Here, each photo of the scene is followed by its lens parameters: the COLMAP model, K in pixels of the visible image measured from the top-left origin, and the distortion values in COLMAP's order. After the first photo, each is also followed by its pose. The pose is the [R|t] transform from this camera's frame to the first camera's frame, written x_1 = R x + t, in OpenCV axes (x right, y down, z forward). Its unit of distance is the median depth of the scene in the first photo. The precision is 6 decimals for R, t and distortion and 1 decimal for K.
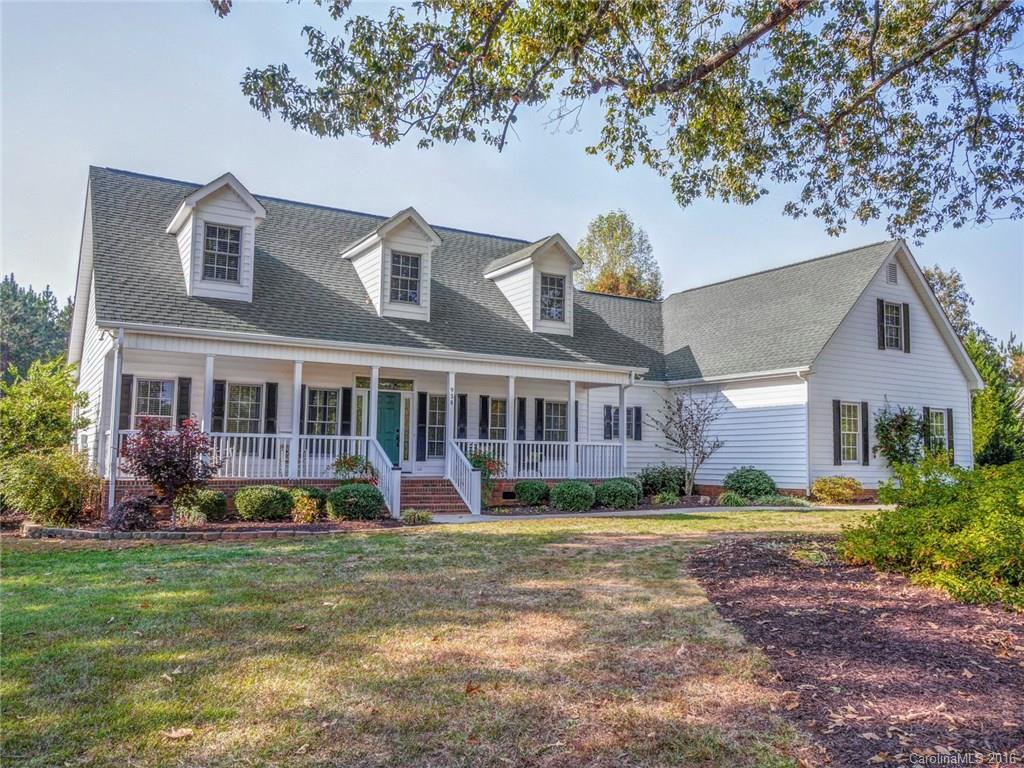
lens RADIAL K [[841.9, 0, 513.4], [0, 841.9, 379.6], [0, 0, 1]] dist [0.010417, 0.011749]
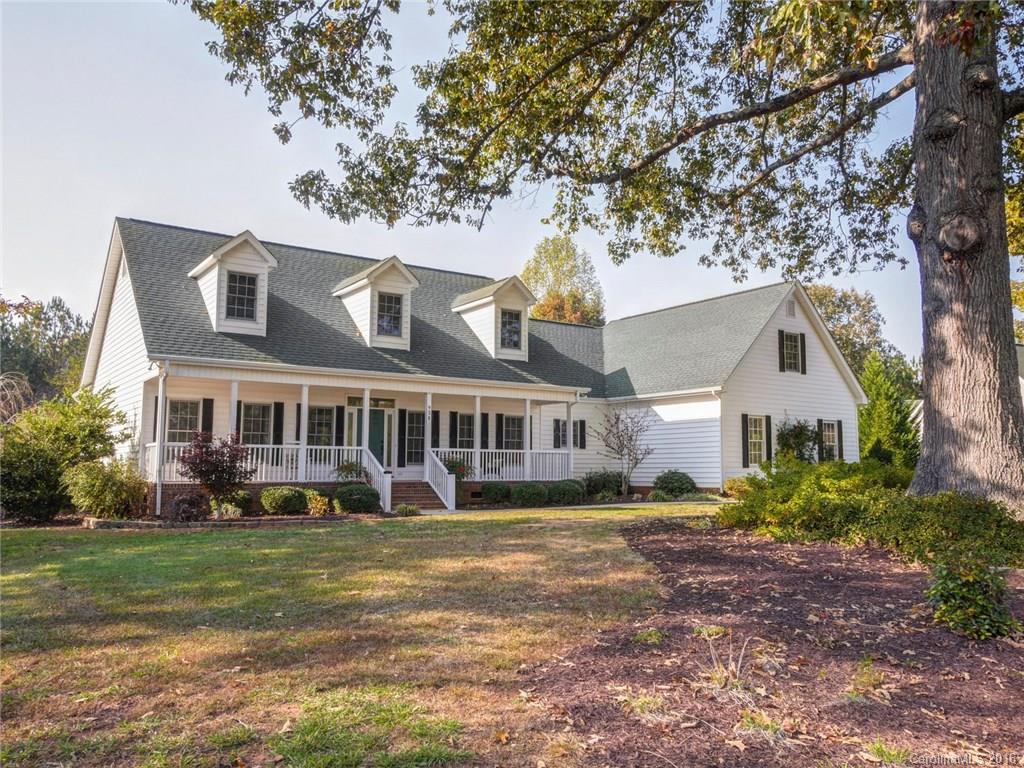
lens RADIAL K [[841.9, 0, 512.0], [0, 841.9, 386.7], [0, 0, 1]] dist [0.010417, 0.011749]
pose [[0.997968, -0.003070, 0.063650, -0.032809], [0.003406, 0.999981, -0.005169, -0.011583], [-0.063632, 0.005376, 0.997959, -0.220665]]
